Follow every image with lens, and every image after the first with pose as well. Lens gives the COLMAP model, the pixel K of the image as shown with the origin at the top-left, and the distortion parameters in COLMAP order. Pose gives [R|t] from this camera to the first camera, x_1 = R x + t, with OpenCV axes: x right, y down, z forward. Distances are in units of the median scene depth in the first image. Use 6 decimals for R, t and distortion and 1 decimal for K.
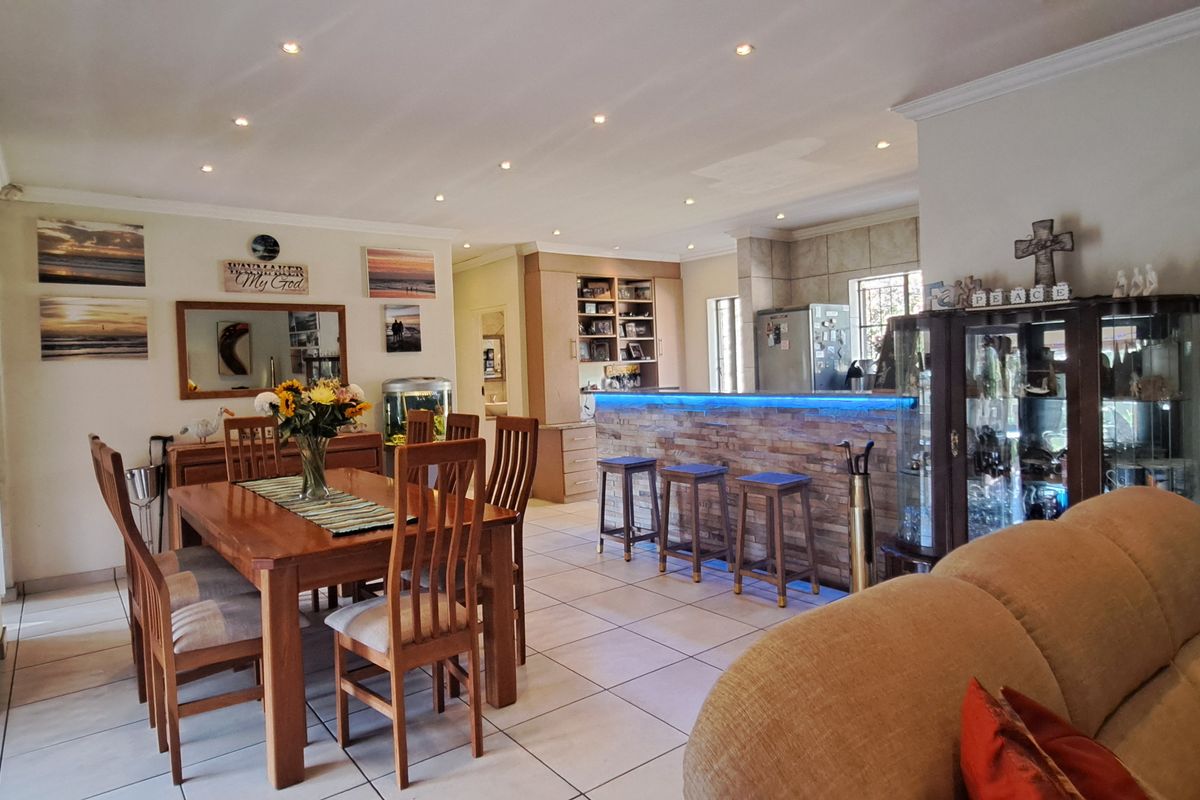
lens RADIAL K [[717.6, 0, 600.1], [0, 717.6, 394.7], [0, 0, 1]] dist [0.003096, 0.000091]
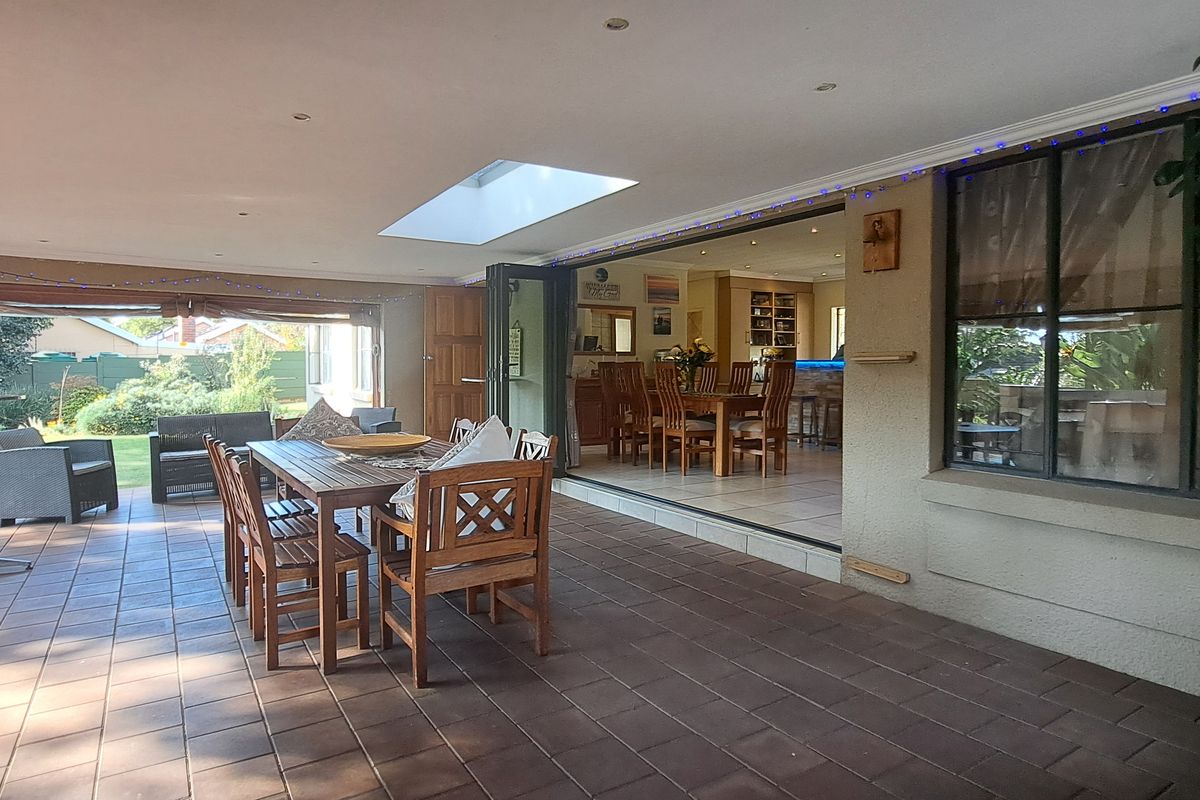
lens RADIAL K [[717.6, 0, 600.2], [0, 717.6, 398.3], [0, 0, 1]] dist [0.003096, 0.000091]
pose [[0.995773, 0.039997, -0.082686, -0.216610], [-0.039079, 0.999156, 0.012691, 0.062940], [0.083124, -0.009406, 0.996495, -0.596097]]
